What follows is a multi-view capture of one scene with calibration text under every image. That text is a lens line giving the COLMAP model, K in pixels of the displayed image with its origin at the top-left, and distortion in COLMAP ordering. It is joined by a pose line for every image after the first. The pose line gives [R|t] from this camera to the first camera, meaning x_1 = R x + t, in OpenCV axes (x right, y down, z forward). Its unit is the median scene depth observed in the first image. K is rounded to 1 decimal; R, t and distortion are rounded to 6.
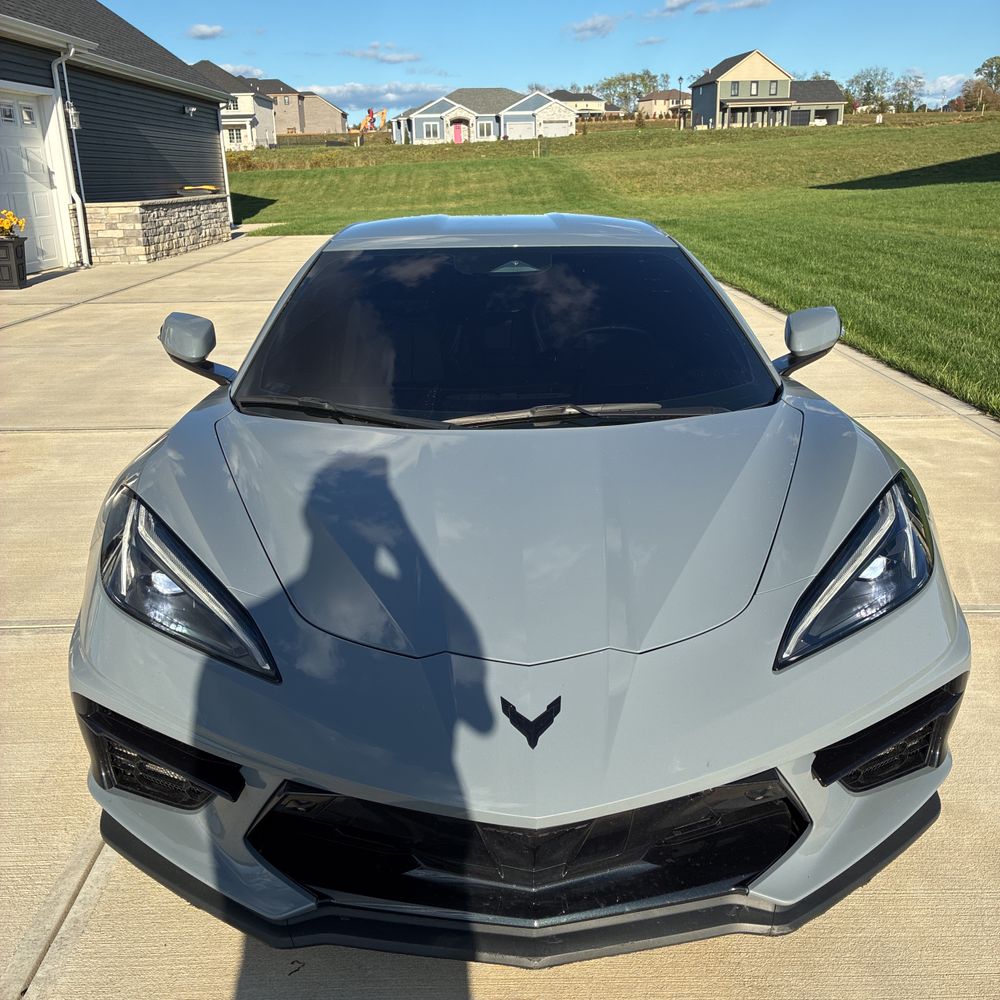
lens RADIAL K [[1004.1, 0, 500.0], [0, 1004.1, 500.0], [0, 0, 1]] dist [0.031284, -0.006116]
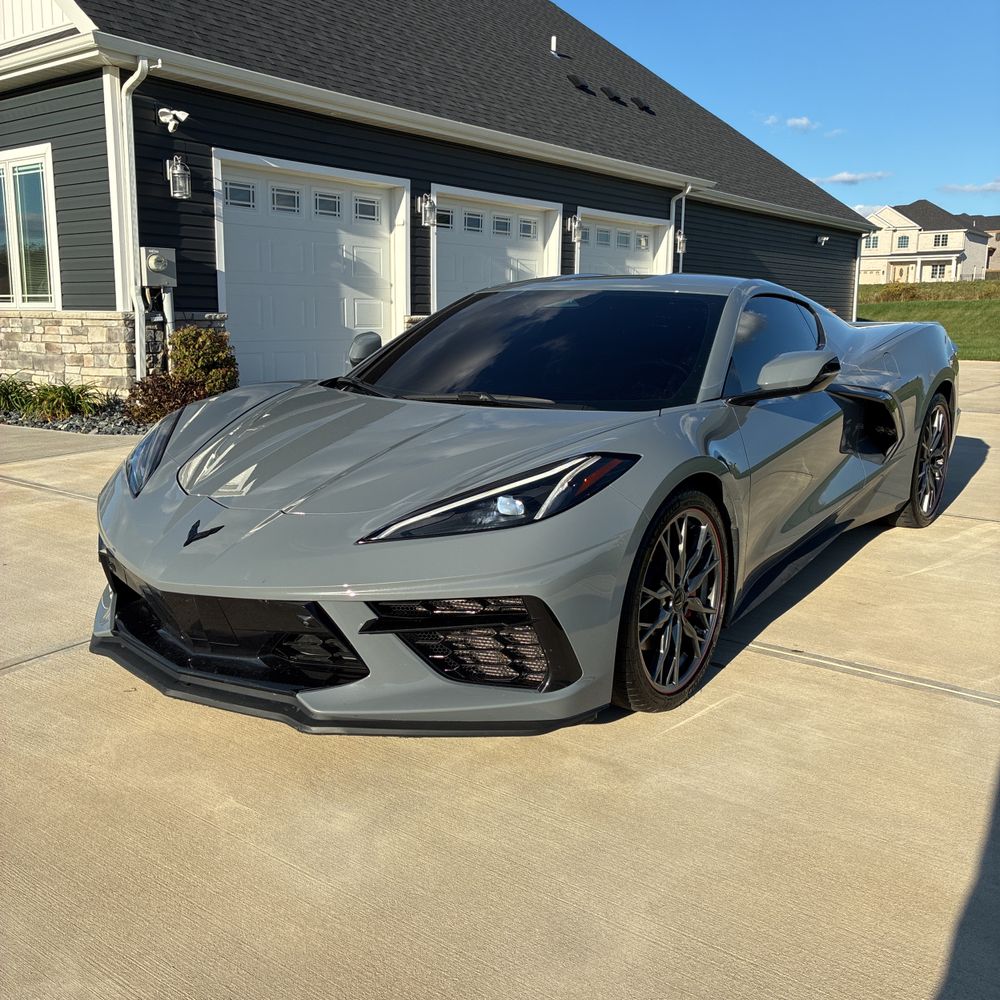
lens RADIAL K [[1004.1, 0, 500.0], [0, 1004.1, 500.0], [0, 0, 1]] dist [0.031284, -0.006116]
pose [[0.790746, 0.140893, -0.595709, 0.152649], [-0.214328, 0.975277, -0.053833, 0.018282], [0.573397, 0.170245, 0.801394, 0.002844]]
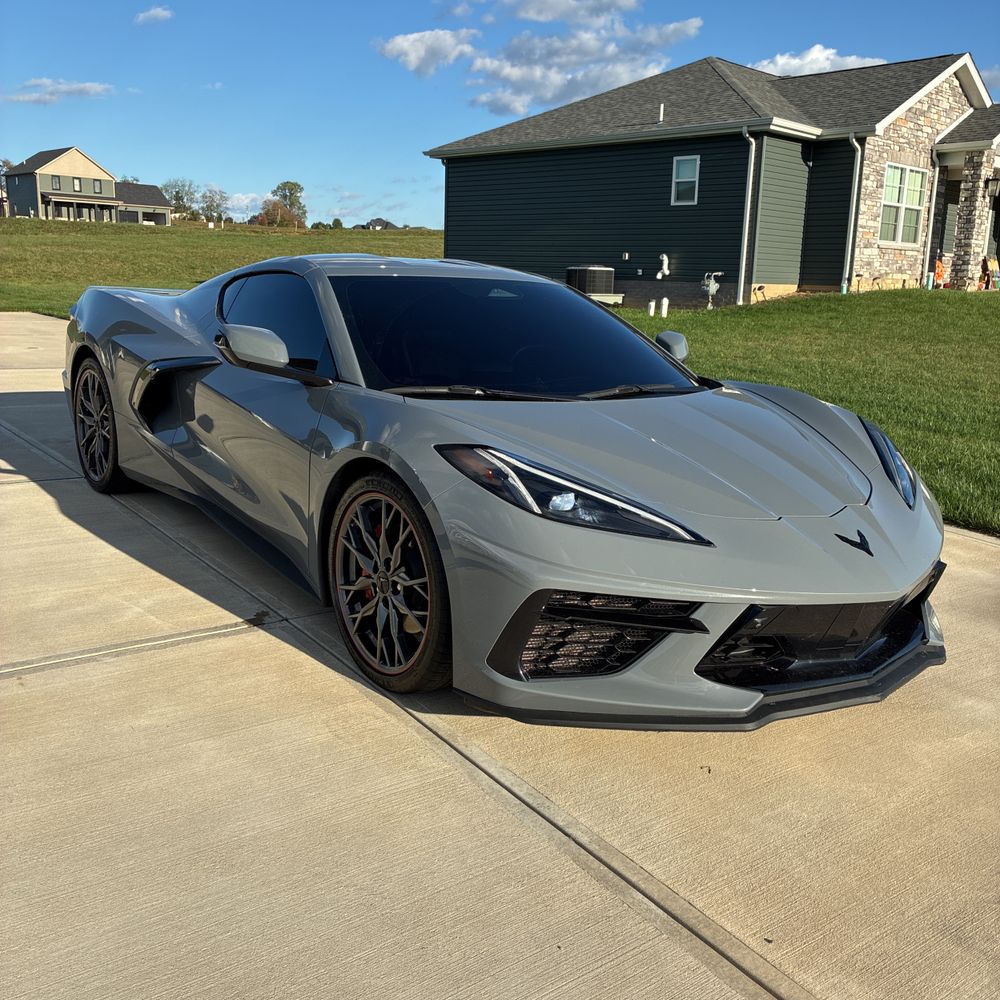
lens RADIAL K [[1015.7, 0, 506.8], [0, 1015.7, 496.0], [0, 0, 1]] dist [0.022340, -0.008429]
pose [[0.807014, -0.077305, 0.585450, -0.158444], [0.135191, 0.989251, -0.055730, 0.019294], [-0.574849, 0.124122, 0.808791, 0.002496]]
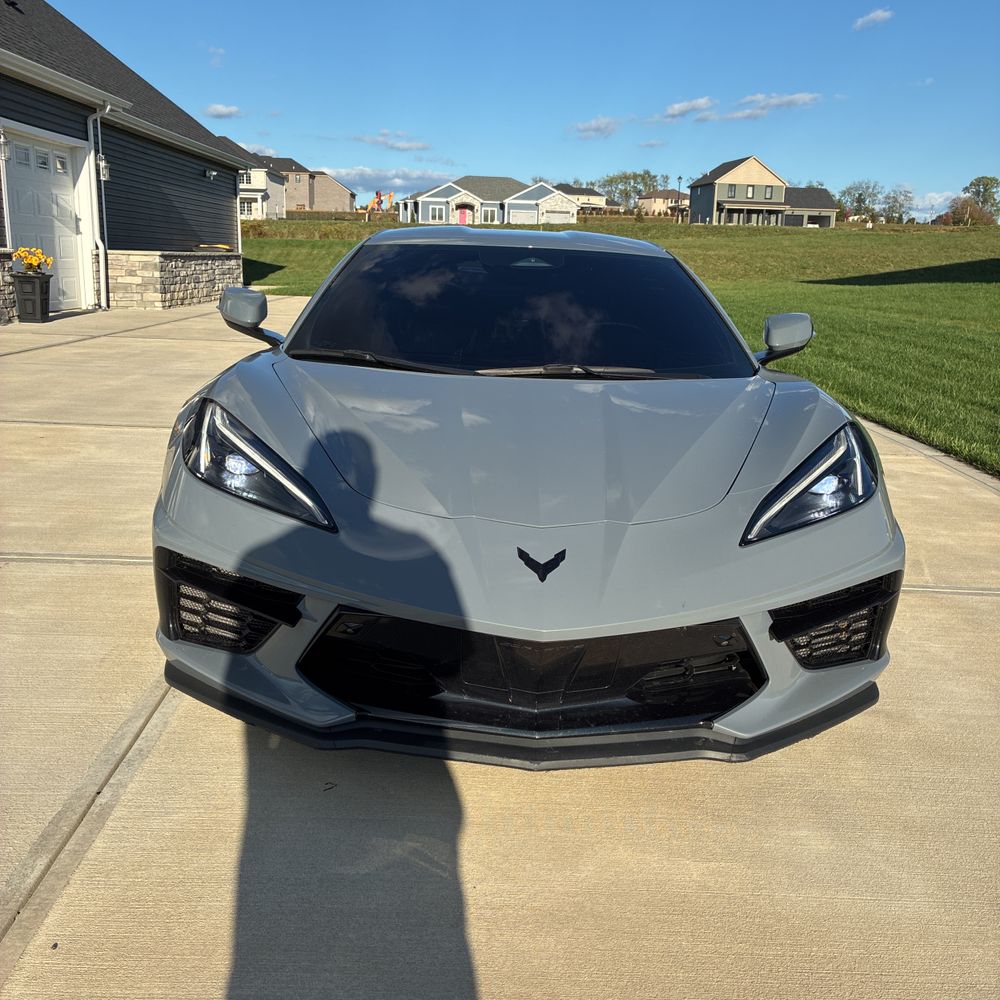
lens RADIAL K [[1006.2, 0, 500.0], [0, 1006.2, 500.0], [0, 0, 1]] dist [0.010295, 0.034644]
pose [[0.998648, 0.050761, 0.011186, -0.004469], [-0.049715, 0.995596, -0.079480, 0.028603], [-0.015171, 0.078817, 0.996774, -0.027243]]
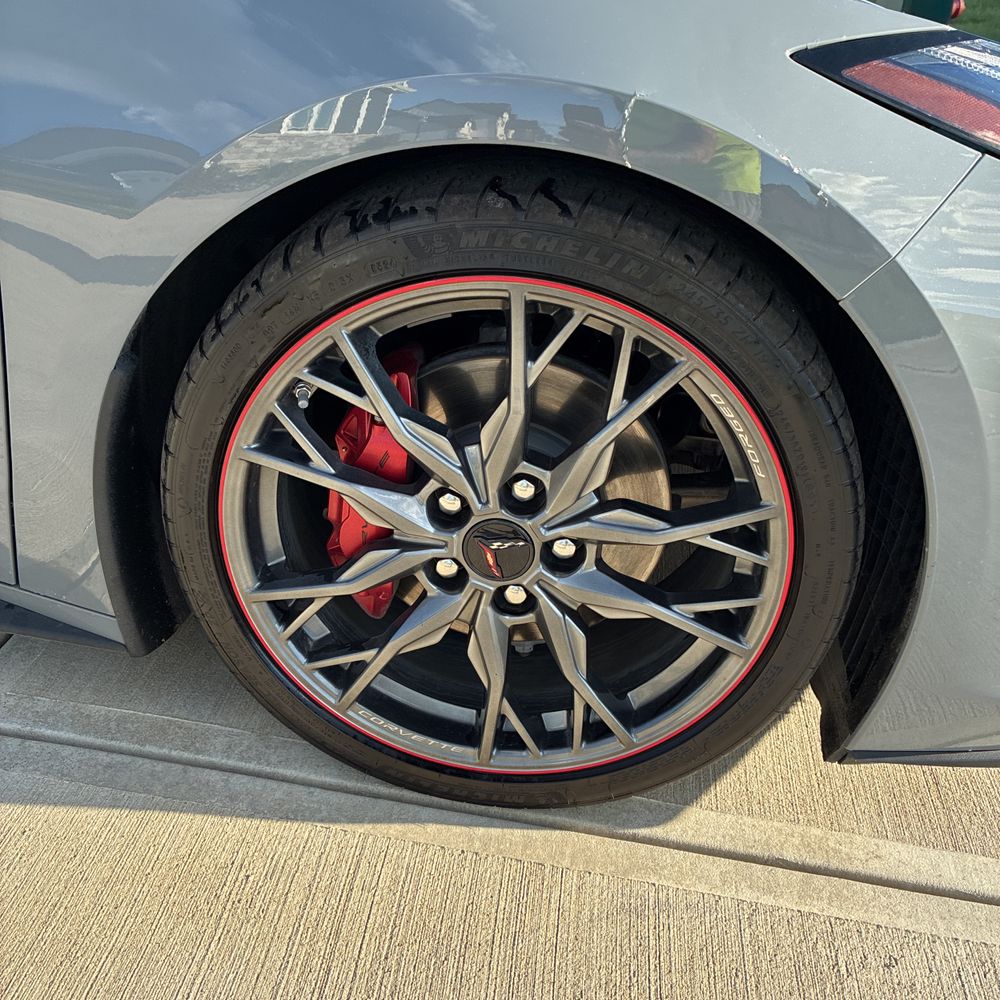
lens RADIAL K [[1020.8, 0, 514.3], [0, 1020.8, 473.1], [0, 0, 1]] dist [0.009961, 0.000495]
pose [[0.147620, -0.449181, 0.881161, -0.116115], [0.262169, 0.876823, 0.403048, -0.008645], [-0.953664, 0.171515, 0.247198, 0.165200]]
